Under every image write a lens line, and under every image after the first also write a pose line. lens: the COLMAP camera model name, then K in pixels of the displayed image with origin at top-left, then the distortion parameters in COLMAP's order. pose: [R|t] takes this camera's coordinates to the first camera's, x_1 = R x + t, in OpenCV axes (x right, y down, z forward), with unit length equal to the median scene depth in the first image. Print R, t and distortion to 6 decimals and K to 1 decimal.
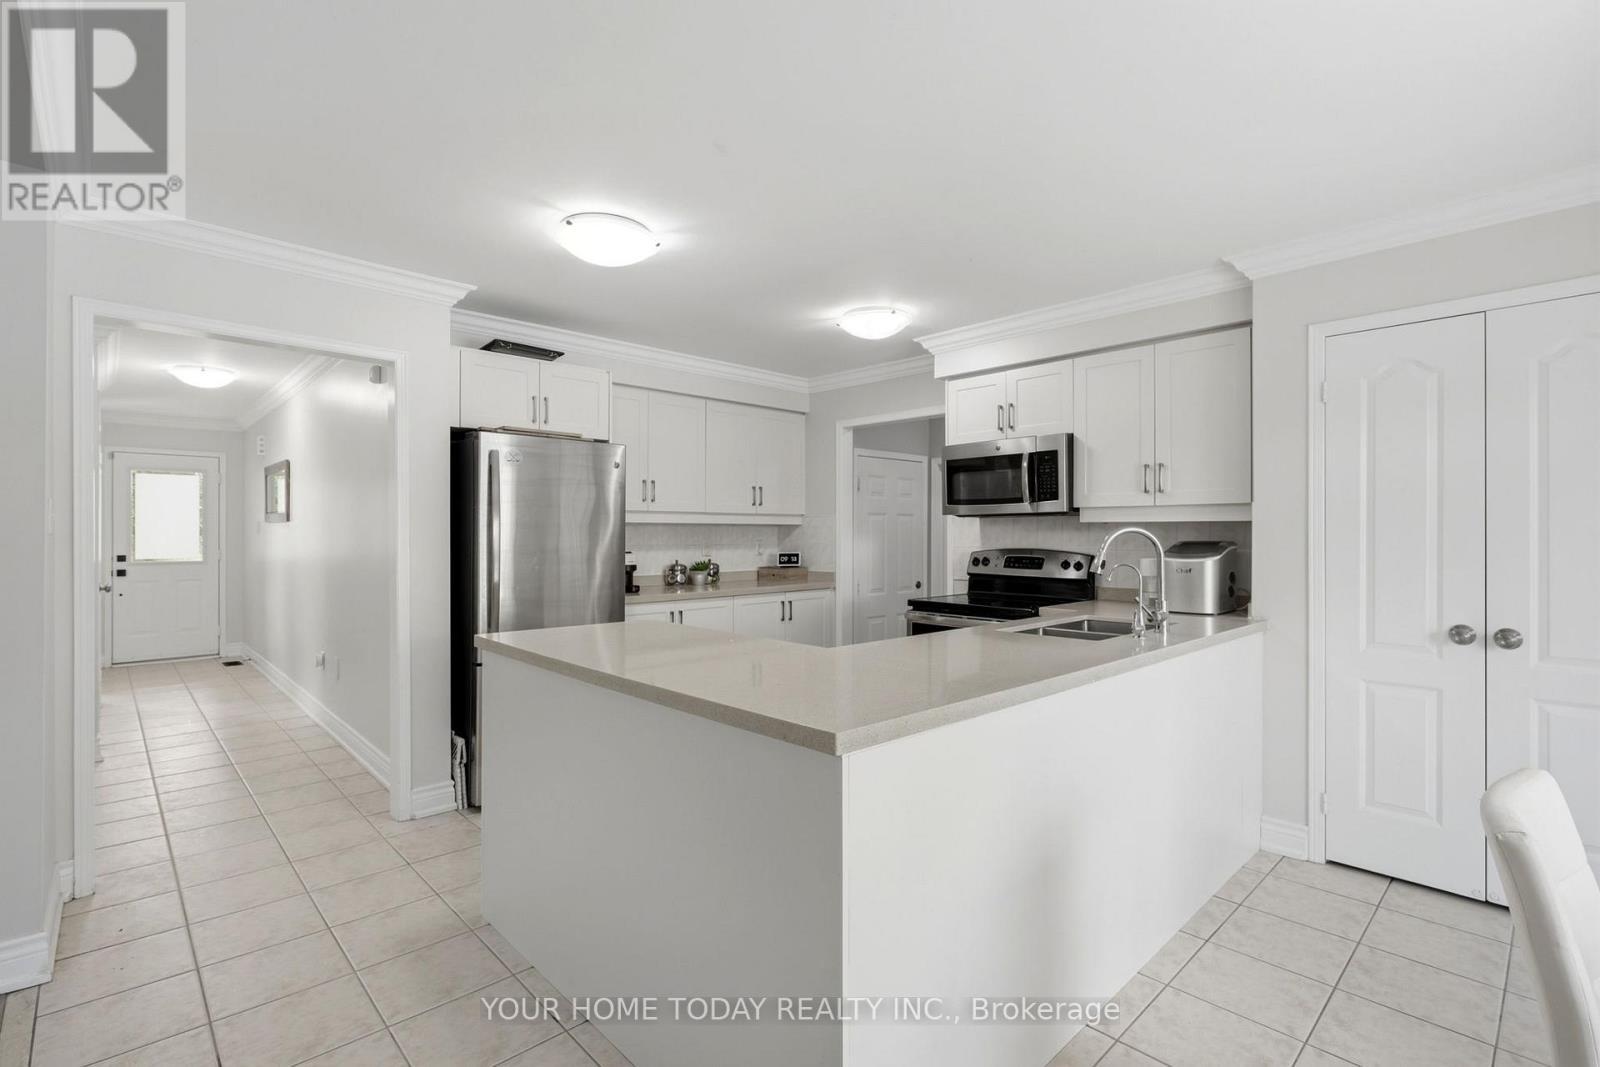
lens RADIAL K [[735.7, 0, 798.0], [0, 735.7, 529.1], [0, 0, 1]] dist [-0.003177, -0.000922]
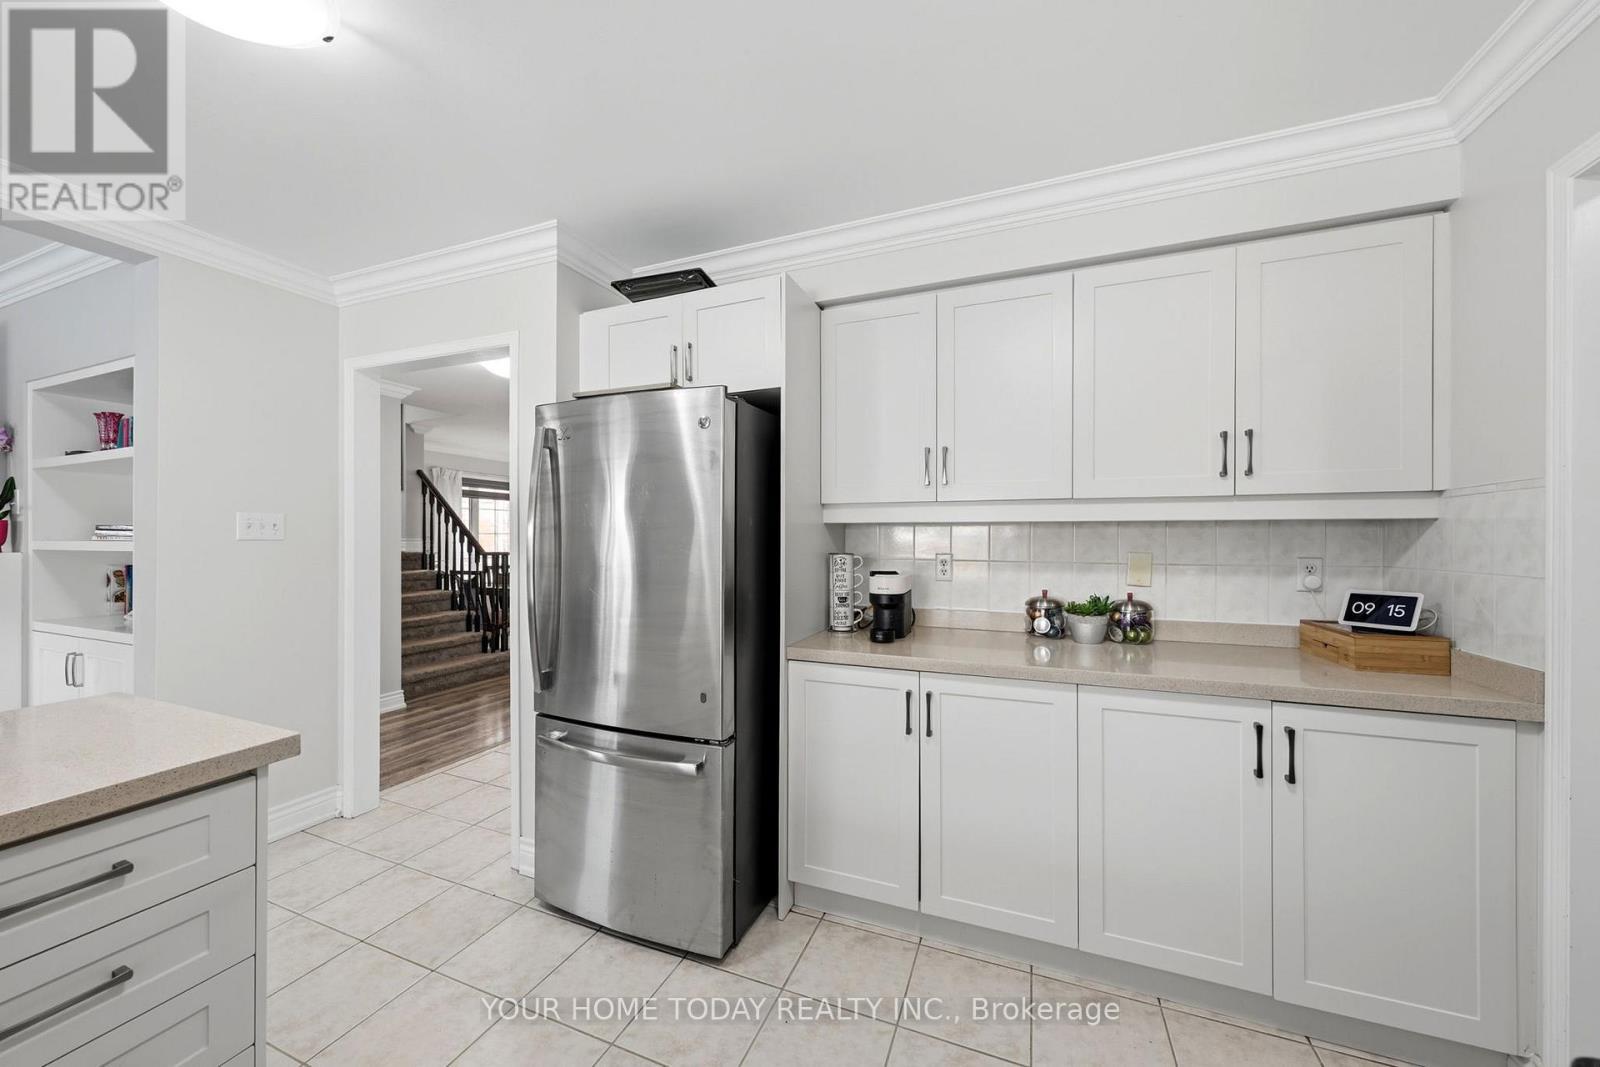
lens RADIAL K [[583.1, 0, 796.3], [0, 583.1, 533.7], [0, 0, 1]] dist [0.001831, 0.000003]
pose [[0.409046, -0.003544, -0.912507, 0.144667], [0.005479, 0.999984, -0.001428, 0.000554], [0.912497, -0.004415, 0.409059, 0.629399]]
